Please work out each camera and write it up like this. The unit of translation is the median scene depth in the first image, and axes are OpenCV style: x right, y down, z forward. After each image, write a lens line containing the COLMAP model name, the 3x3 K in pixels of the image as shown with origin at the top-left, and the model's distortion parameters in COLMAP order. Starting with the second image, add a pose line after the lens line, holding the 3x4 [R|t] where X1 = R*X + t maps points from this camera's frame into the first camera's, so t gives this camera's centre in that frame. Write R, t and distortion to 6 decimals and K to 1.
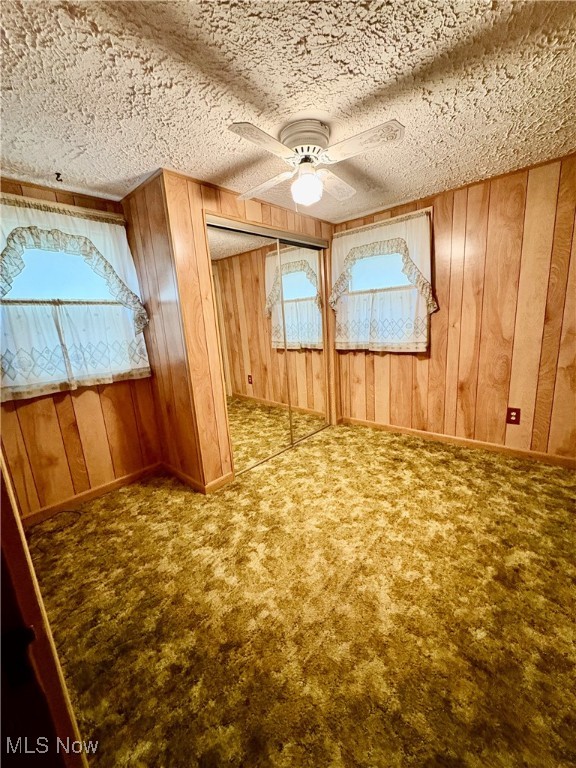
lens RADIAL K [[302.8, 0, 291.0], [0, 302.8, 381.1], [0, 0, 1]] dist [-0.000086, 0.000239]
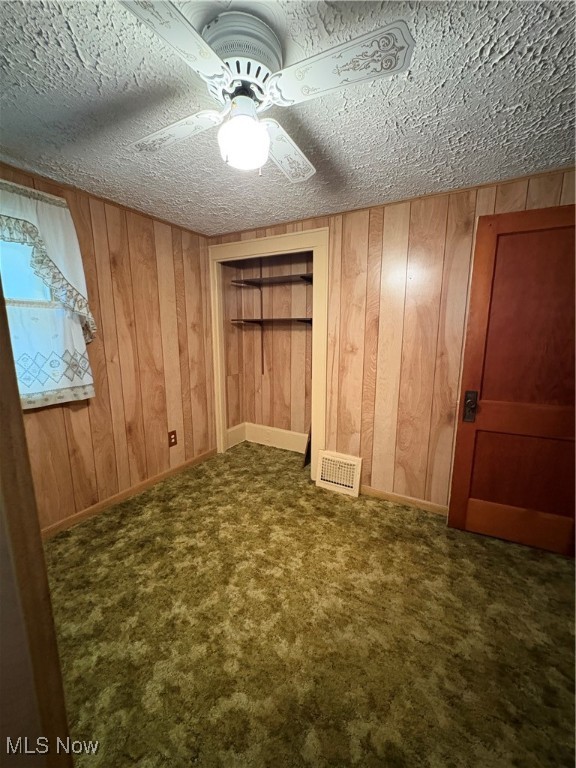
lens RADIAL K [[302.8, 0, 291.0], [0, 302.8, 381.1], [0, 0, 1]] dist [-0.000086, 0.000239]
pose [[-0.191966, -0.099723, 0.976322, -0.432832], [0.210929, 0.967383, 0.140283, -0.162744], [-0.958466, 0.232865, -0.164670, 0.785659]]
